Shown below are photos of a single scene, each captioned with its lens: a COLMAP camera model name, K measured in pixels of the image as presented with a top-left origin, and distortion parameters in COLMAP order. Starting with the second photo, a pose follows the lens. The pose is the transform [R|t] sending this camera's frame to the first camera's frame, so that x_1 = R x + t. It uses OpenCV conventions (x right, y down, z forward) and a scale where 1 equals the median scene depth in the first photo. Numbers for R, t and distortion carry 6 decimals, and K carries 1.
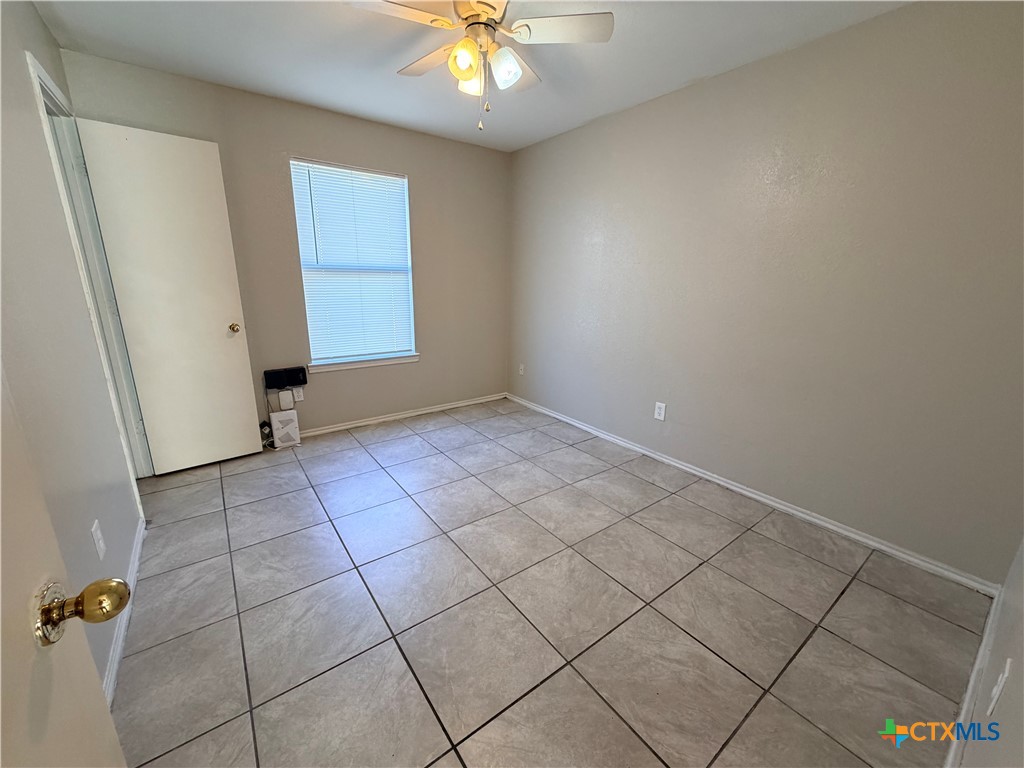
lens RADIAL K [[410.9, 0, 510.6], [0, 410.9, 384.7], [0, 0, 1]] dist [0.002146, 0.000088]
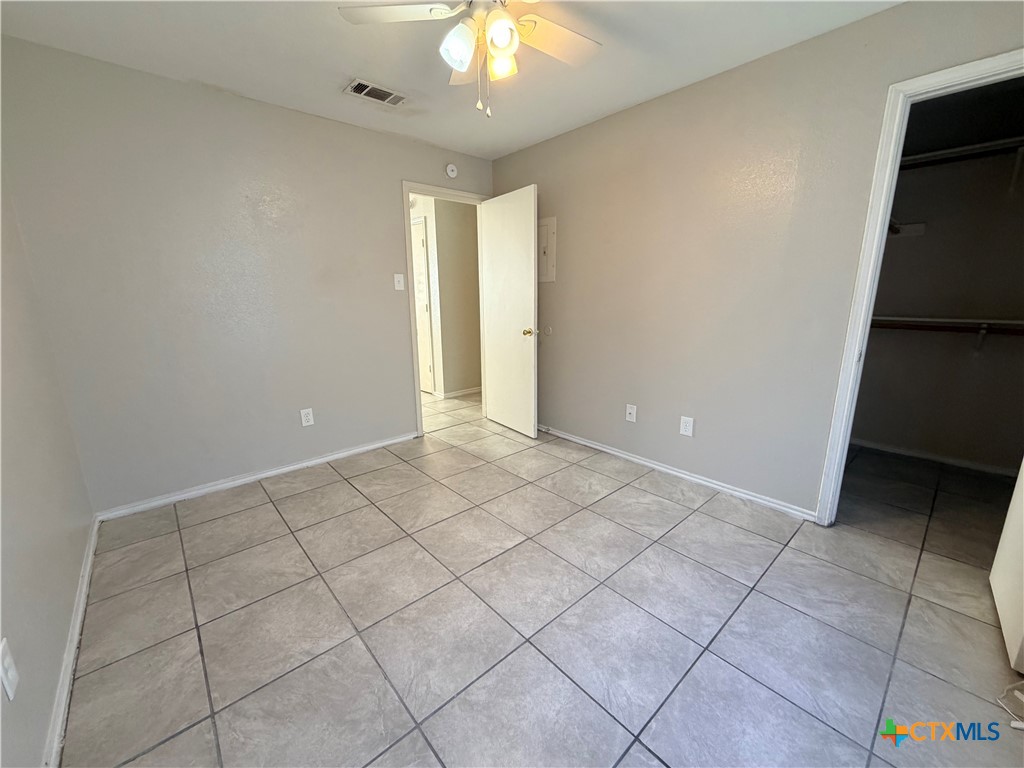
lens RADIAL K [[410.9, 0, 510.6], [0, 410.9, 384.7], [0, 0, 1]] dist [0.002146, 0.000088]
pose [[-0.996286, 0.012648, -0.085167, -0.030430], [-0.028369, 0.885695, 0.463399, -0.415387], [0.081293, 0.464095, -0.882047, 1.633352]]
